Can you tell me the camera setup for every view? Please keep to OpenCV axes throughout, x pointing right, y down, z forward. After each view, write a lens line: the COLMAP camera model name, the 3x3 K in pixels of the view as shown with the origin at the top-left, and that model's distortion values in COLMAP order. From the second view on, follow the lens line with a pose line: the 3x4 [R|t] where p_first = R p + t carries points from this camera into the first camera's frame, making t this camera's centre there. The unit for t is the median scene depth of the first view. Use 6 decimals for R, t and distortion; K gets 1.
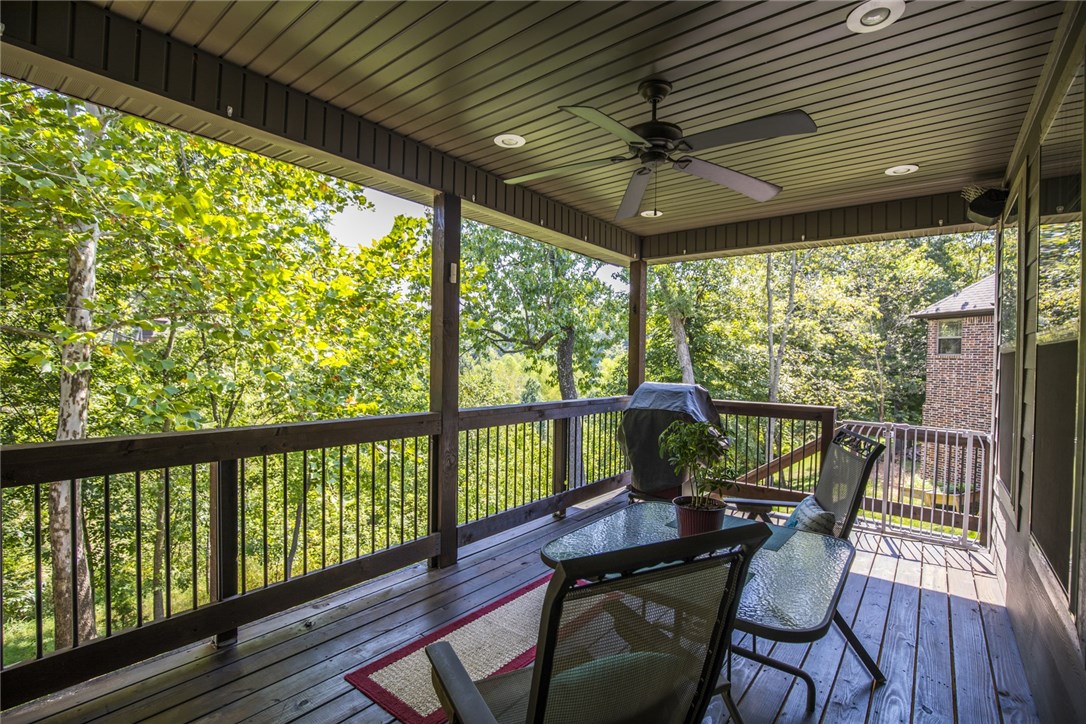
lens RADIAL K [[496.3, 0, 543.0], [0, 496.3, 362.0], [0, 0, 1]] dist [-0.026311, 0.000655]
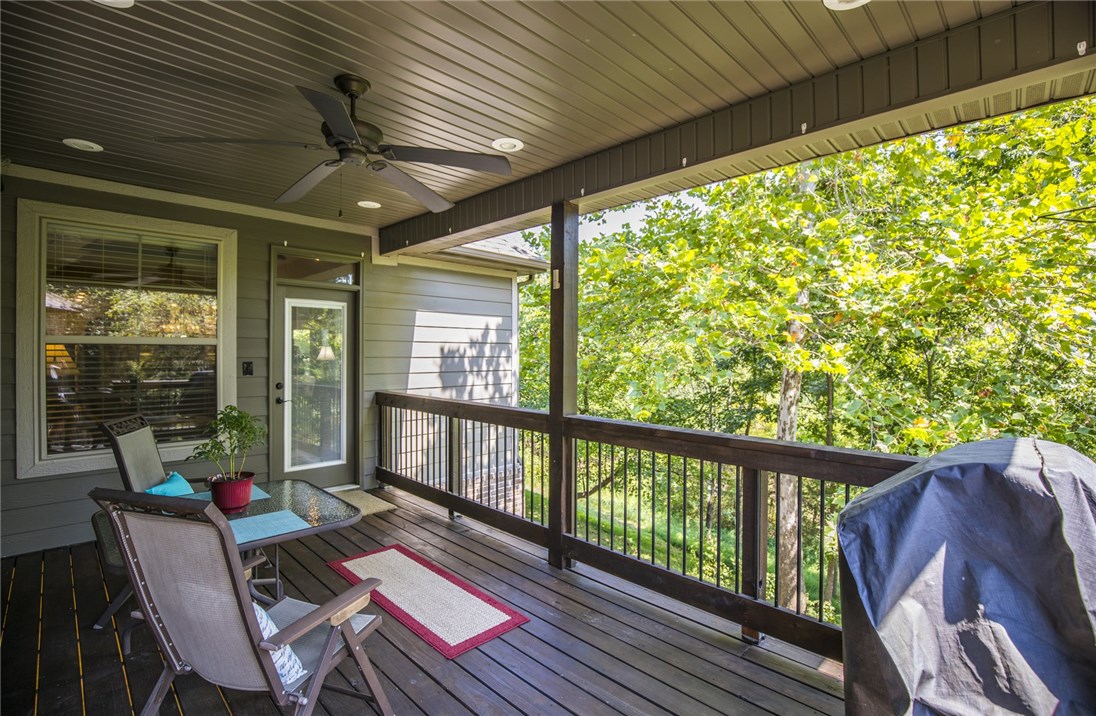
lens RADIAL K [[505.9, 0, 554.4], [0, 505.9, 354.8], [0, 0, 1]] dist [-0.025524, -0.000123]
pose [[-0.106101, -0.018428, -0.994185, 0.899446], [-0.013694, 0.999761, -0.017070, -0.005804], [0.994261, 0.011803, -0.106328, 1.170644]]
